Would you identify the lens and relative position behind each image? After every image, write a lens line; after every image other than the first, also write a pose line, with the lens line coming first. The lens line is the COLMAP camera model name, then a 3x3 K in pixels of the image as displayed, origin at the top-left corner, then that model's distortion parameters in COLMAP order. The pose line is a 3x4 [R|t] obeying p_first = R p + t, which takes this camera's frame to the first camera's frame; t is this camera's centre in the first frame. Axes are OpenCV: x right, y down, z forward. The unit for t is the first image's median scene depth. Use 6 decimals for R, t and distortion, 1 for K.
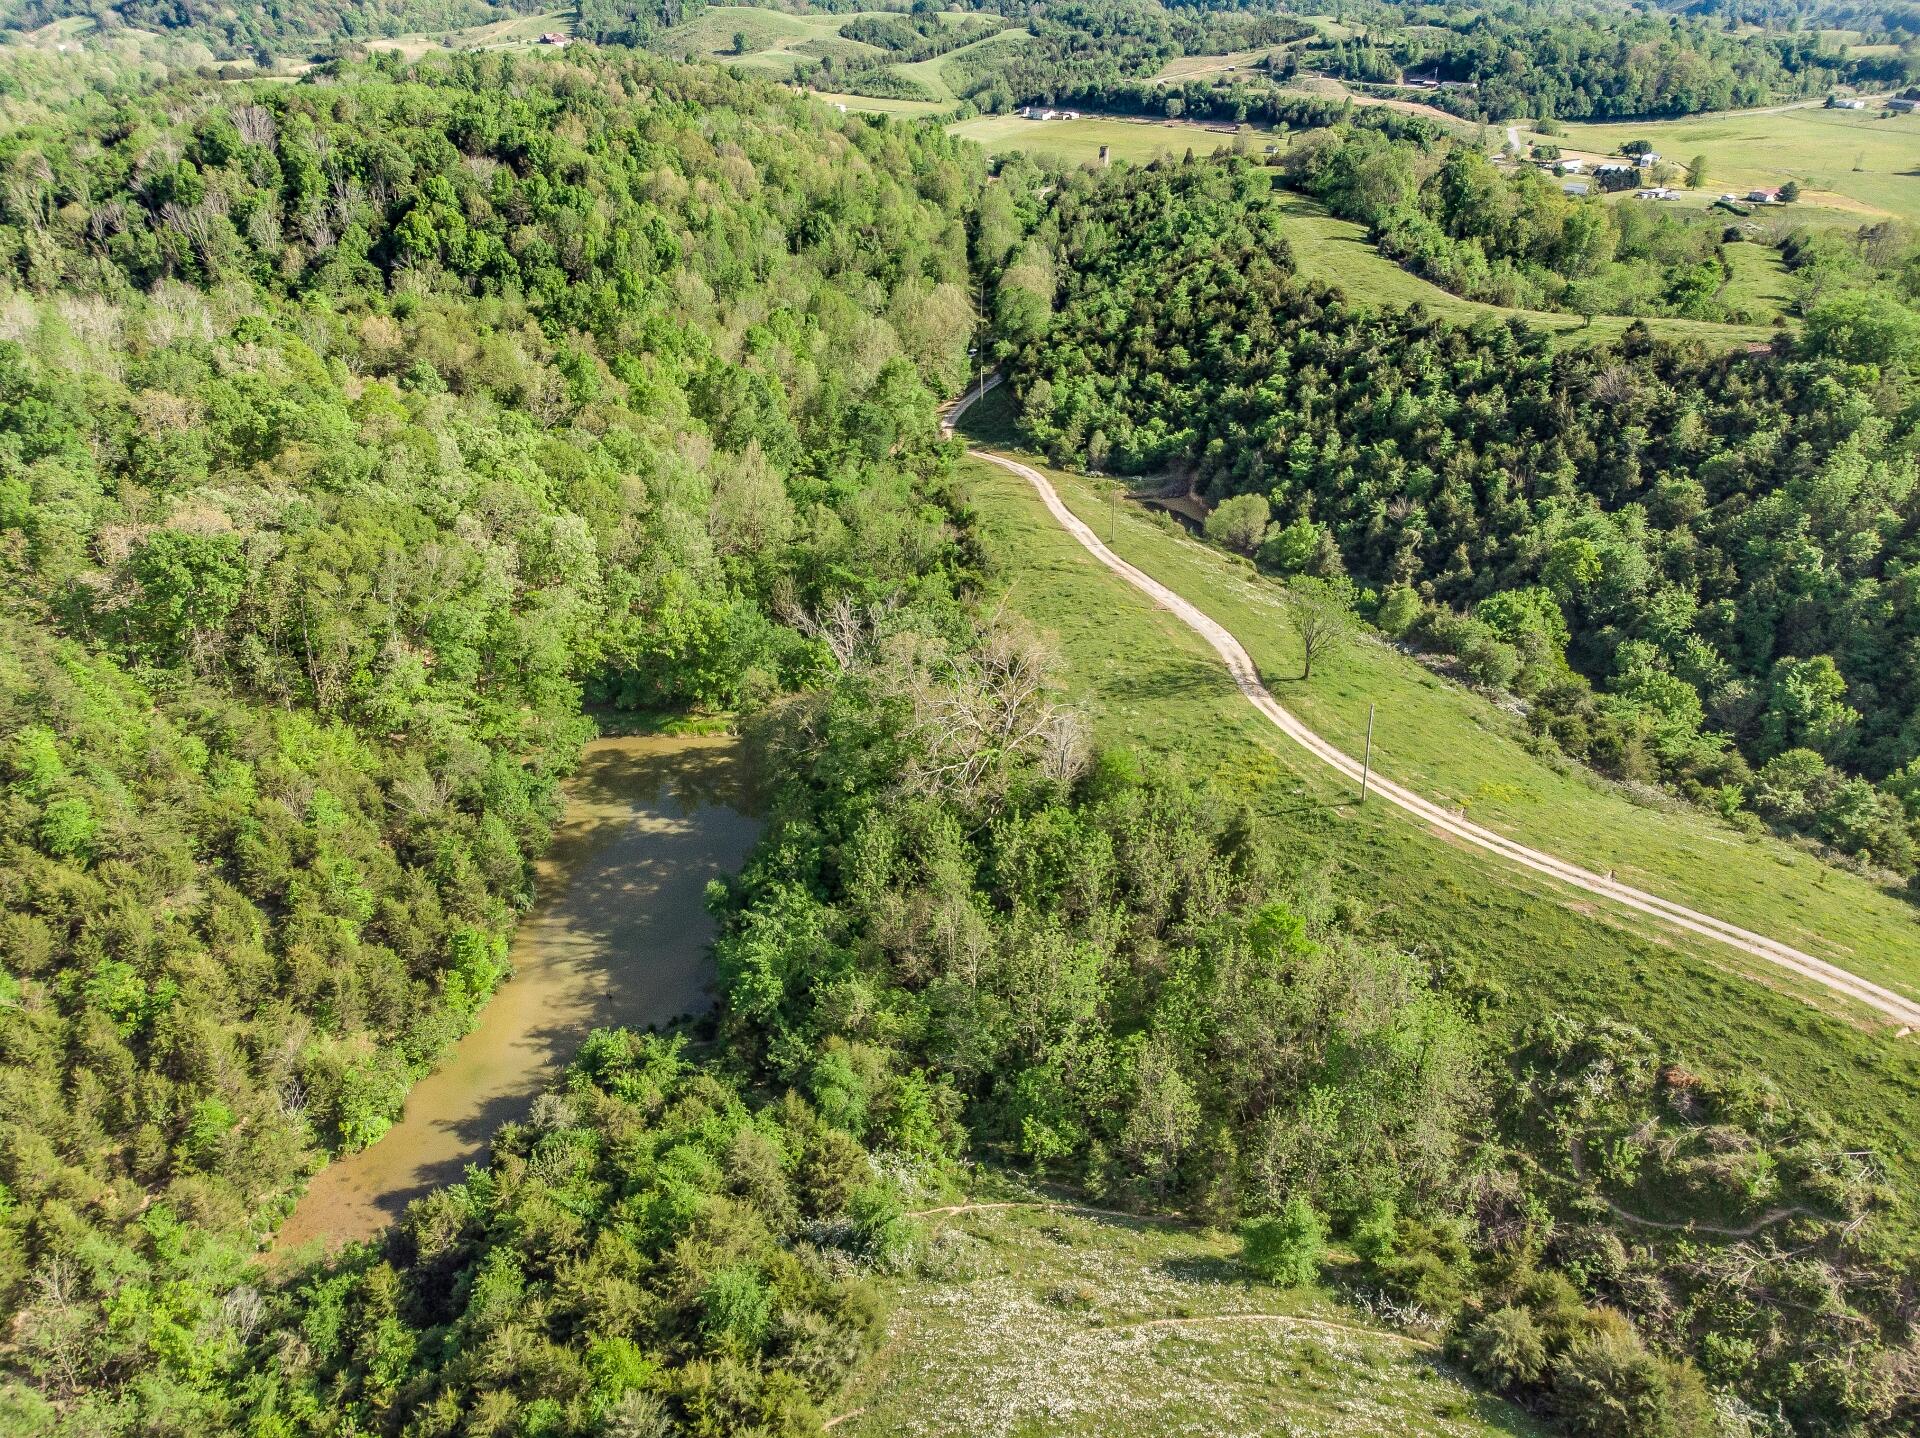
lens RADIAL K [[1416.3, 0, 946.7], [0, 1416.3, 716.2], [0, 0, 1]] dist [-0.001882, 0.010307]
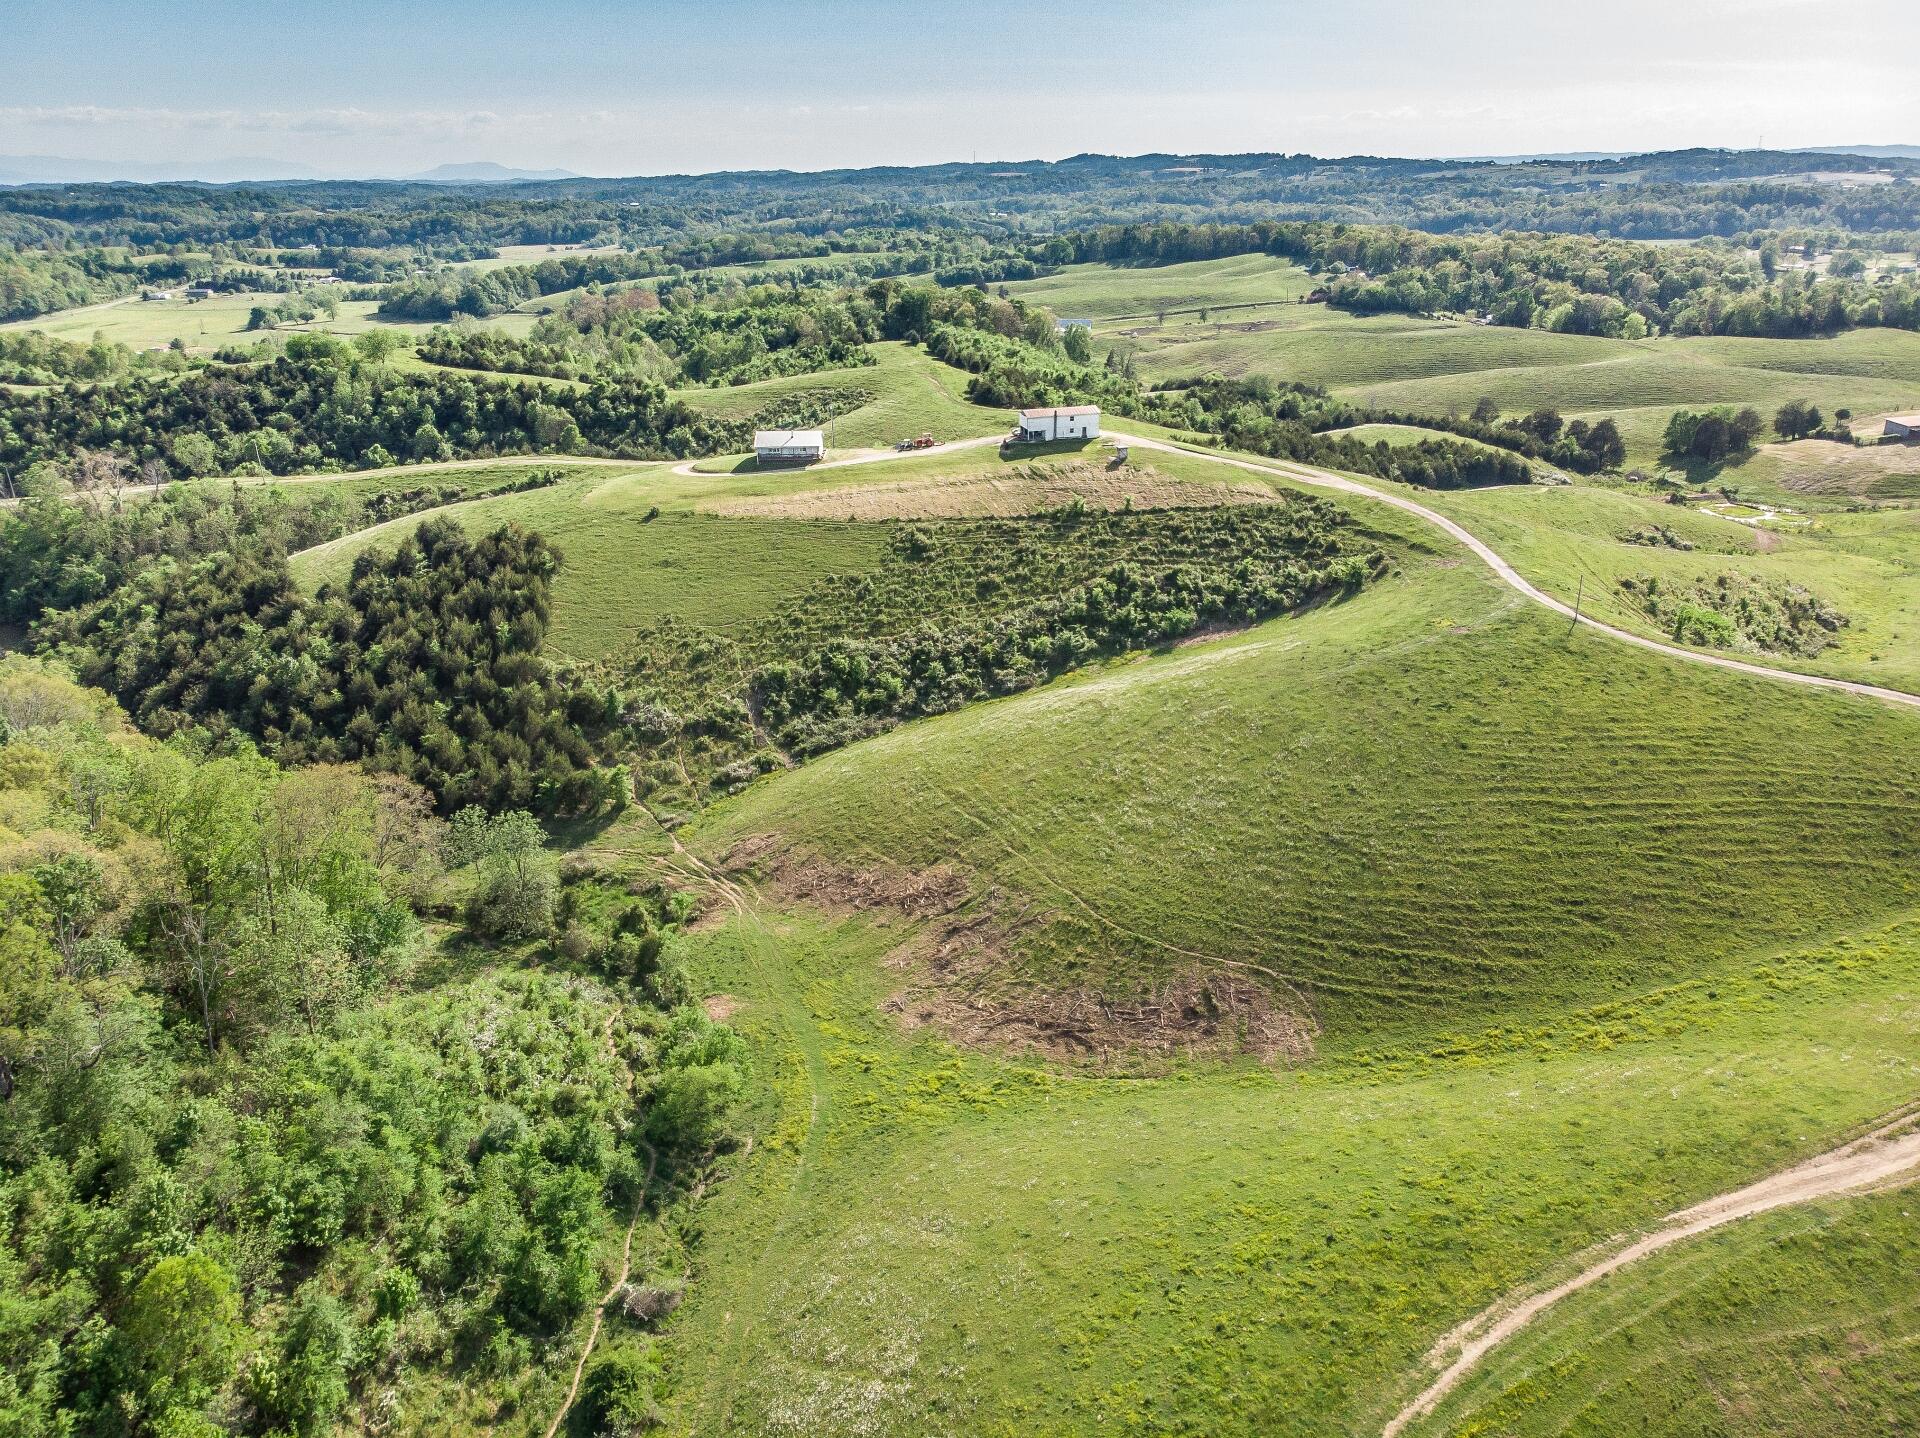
lens RADIAL K [[1416.3, 0, 956.6], [0, 1416.3, 717.2], [0, 0, 1]] dist [-0.001882, 0.010307]
pose [[0.487799, -0.330945, 0.807792, -0.610465], [0.437922, 0.893263, 0.101515, 0.334221], [-0.755167, 0.304231, 0.580661, -0.623334]]
